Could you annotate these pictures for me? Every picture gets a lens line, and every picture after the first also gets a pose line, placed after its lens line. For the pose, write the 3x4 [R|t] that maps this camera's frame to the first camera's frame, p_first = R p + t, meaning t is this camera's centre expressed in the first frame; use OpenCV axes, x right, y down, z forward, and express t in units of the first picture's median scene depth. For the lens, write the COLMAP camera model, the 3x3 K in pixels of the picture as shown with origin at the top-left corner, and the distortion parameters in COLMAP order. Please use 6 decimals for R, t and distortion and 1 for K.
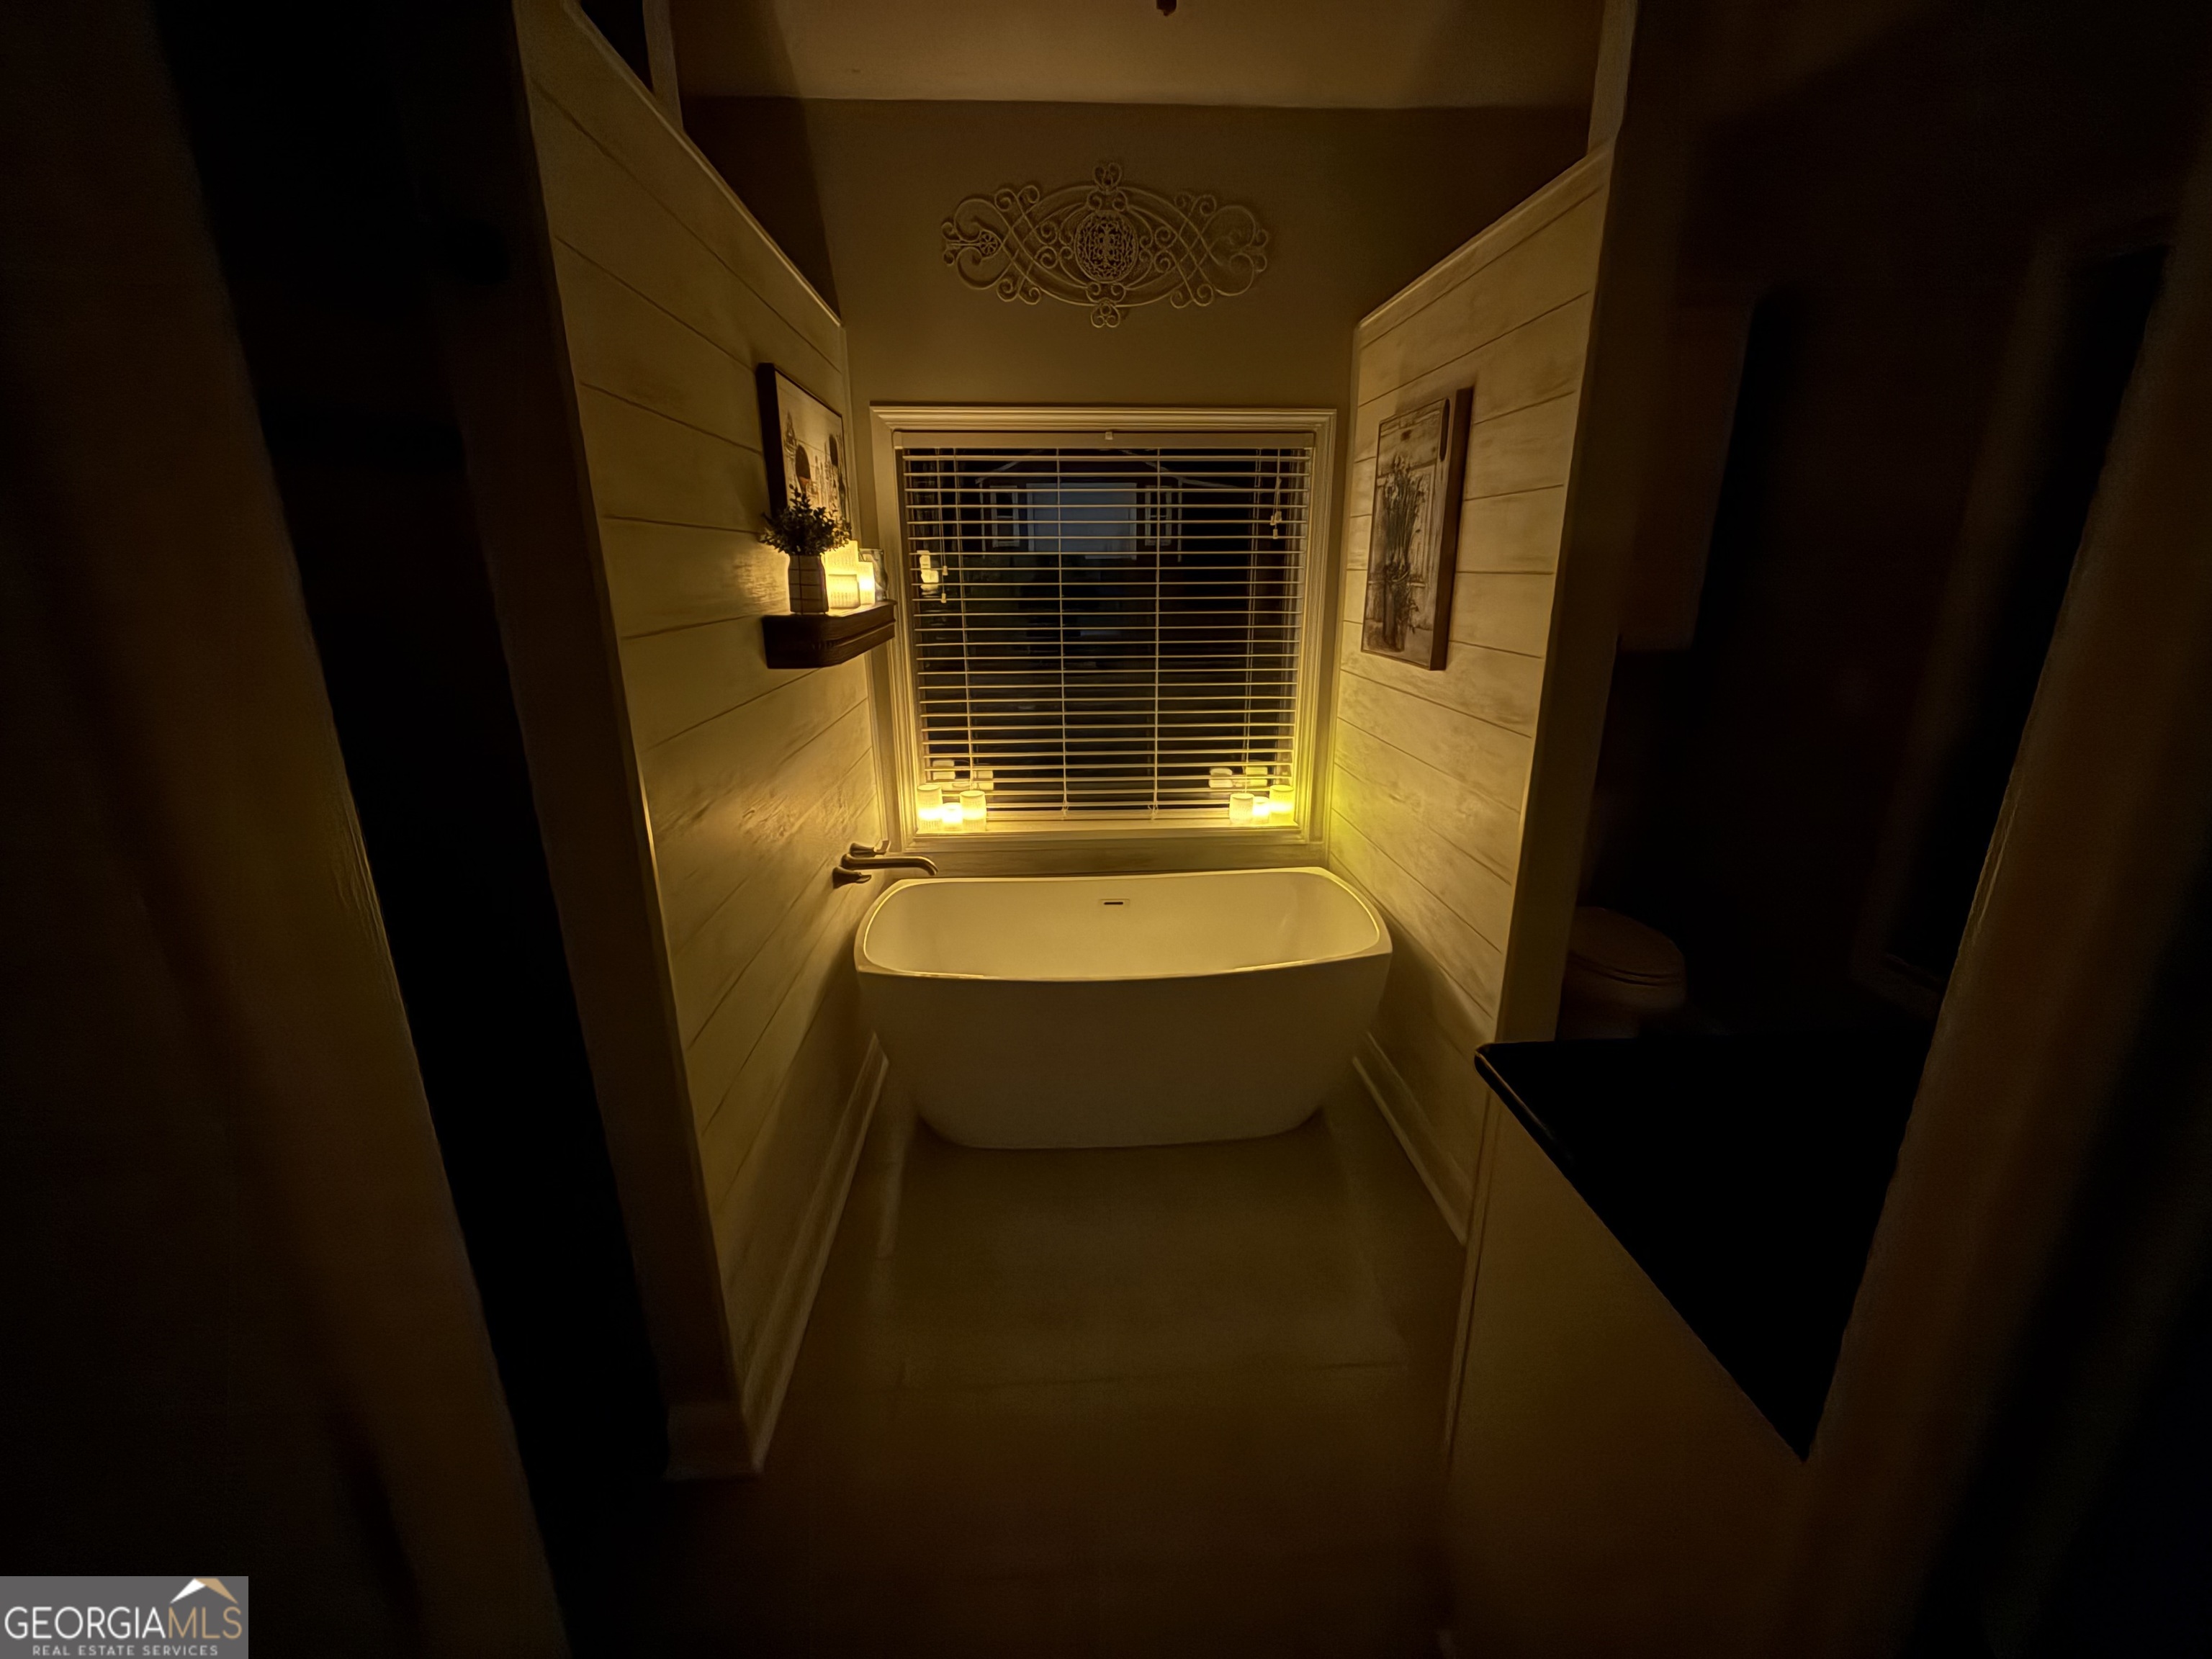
lens RADIAL K [[874.1, 0, 1103.5], [0, 874.1, 823.1], [0, 0, 1]] dist [-0.000727, 0.000471]
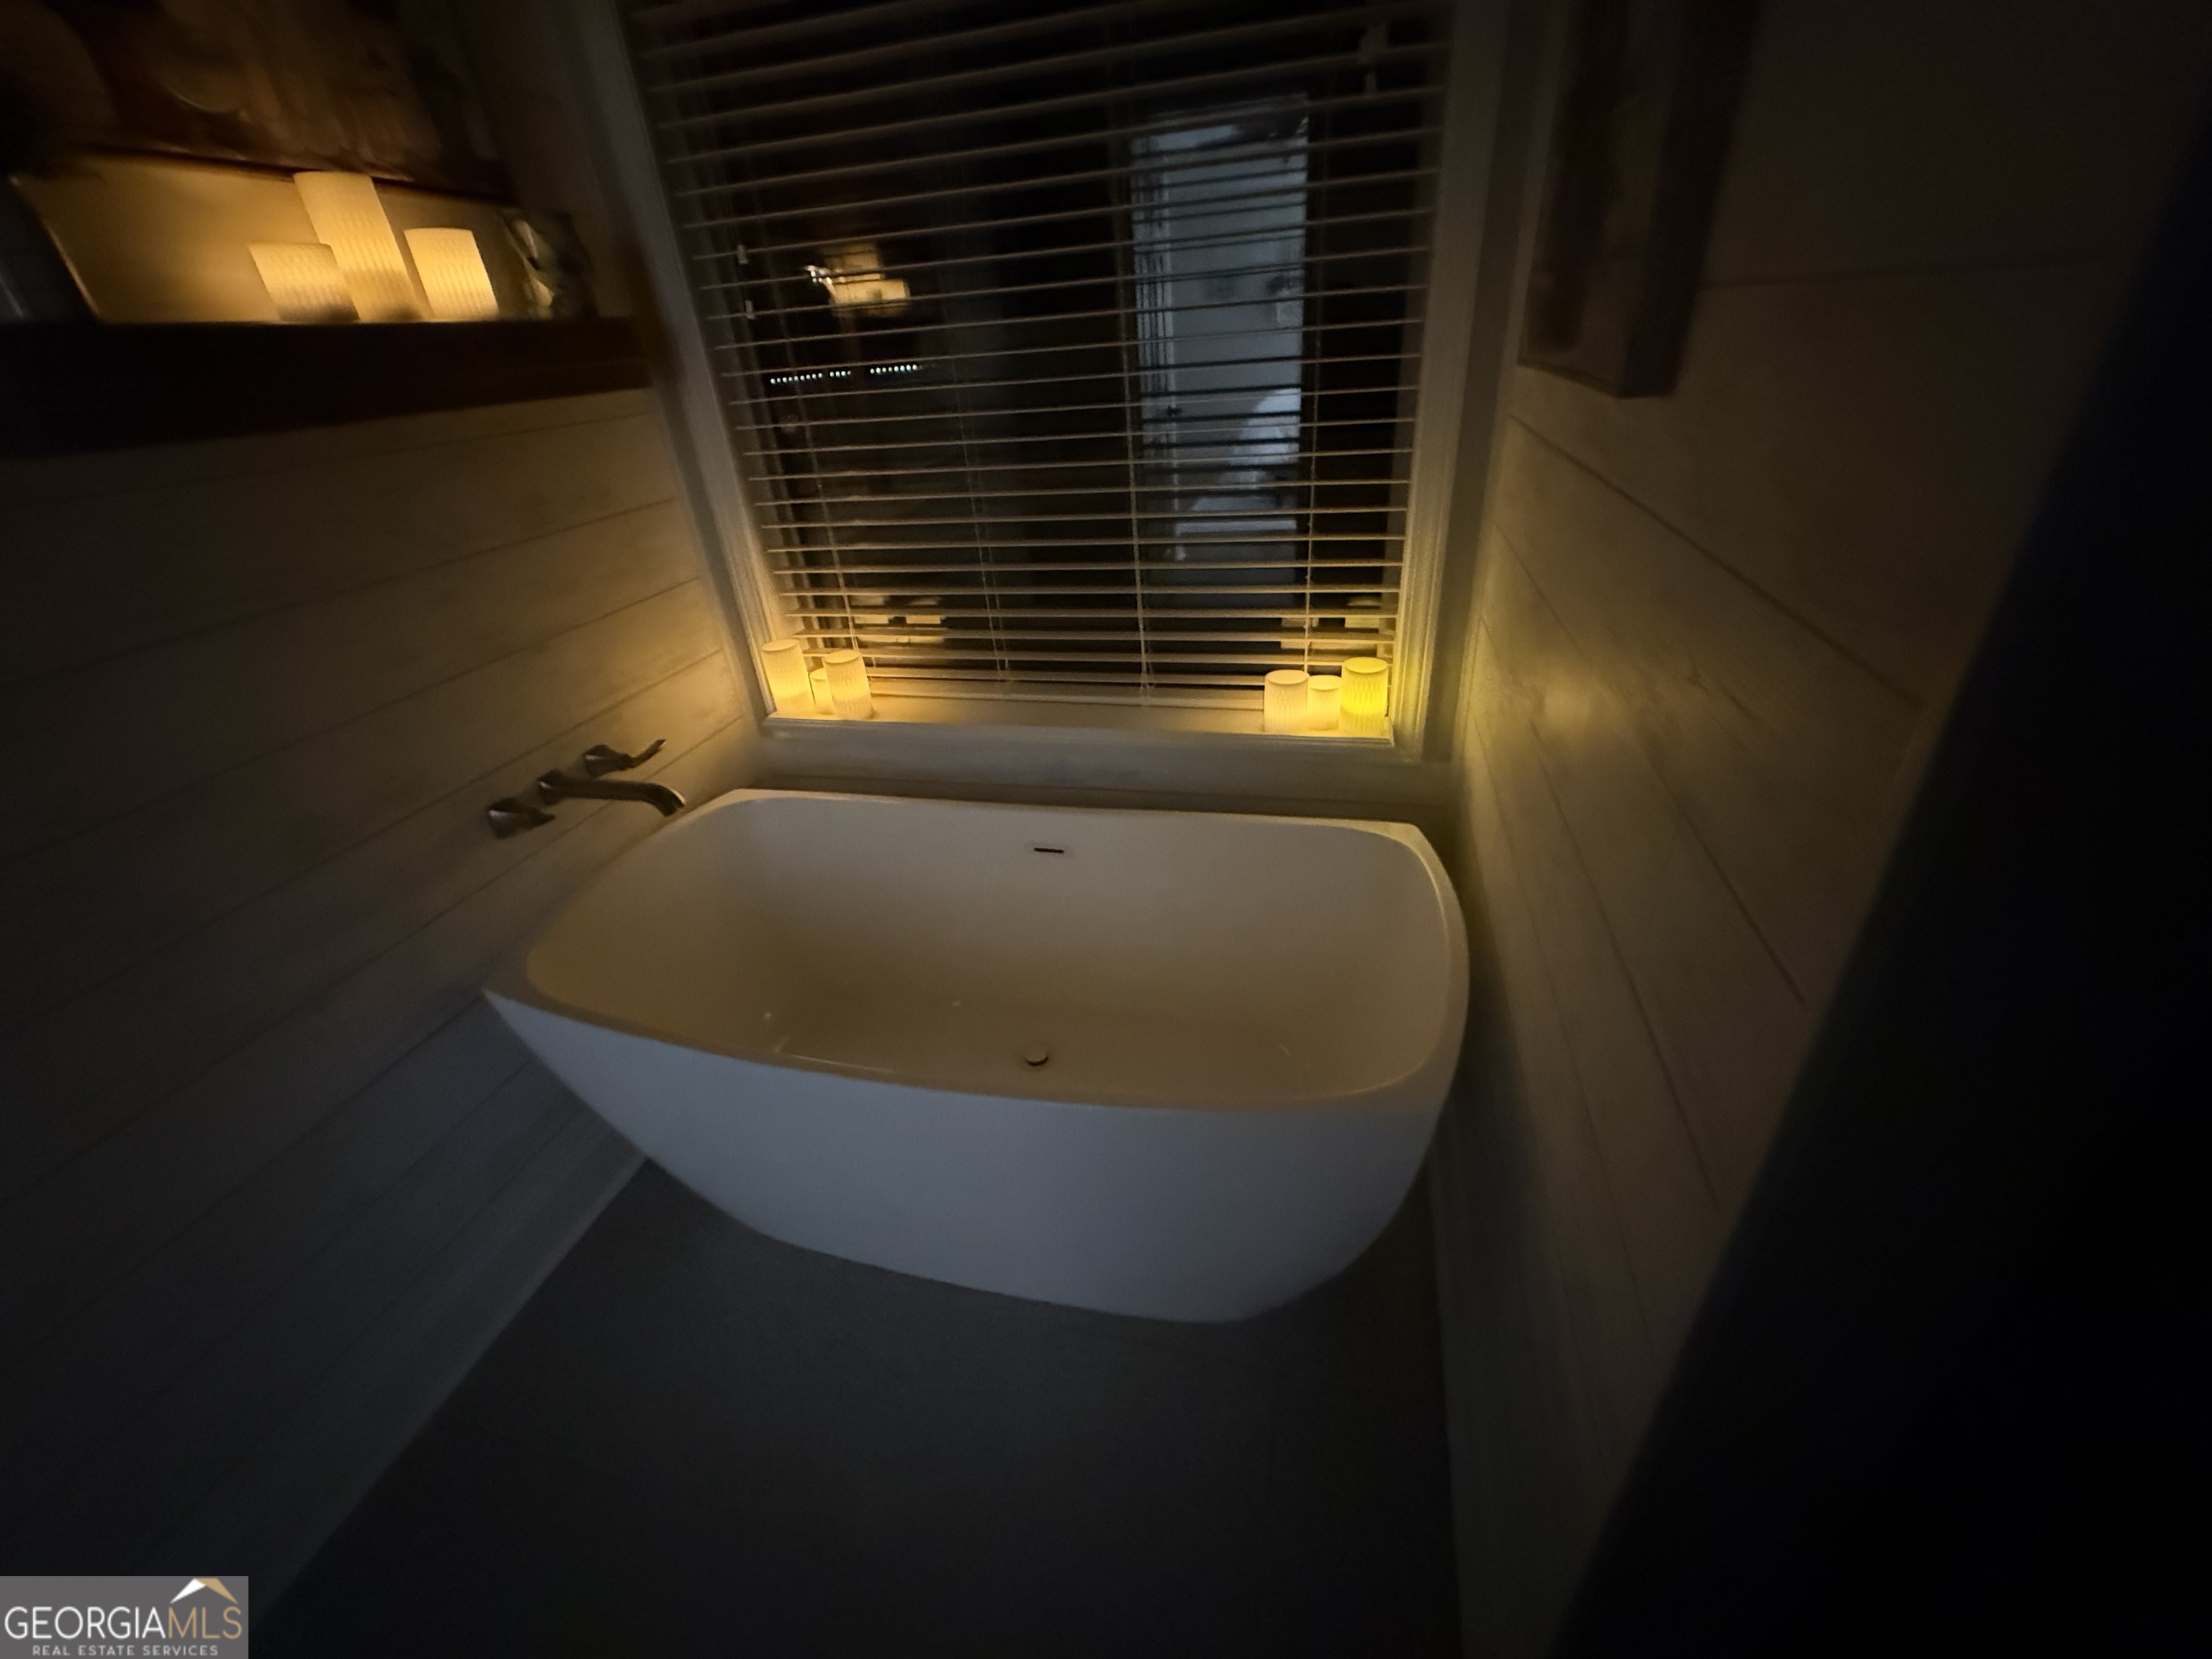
lens RADIAL K [[874.1, 0, 1103.5], [0, 874.1, 823.1], [0, 0, 1]] dist [-0.000727, 0.000471]
pose [[0.950809, 0.093711, -0.295262, 0.219042], [-0.021619, 0.970895, 0.238526, -0.070465], [0.309021, -0.220410, 0.925162, 0.443443]]
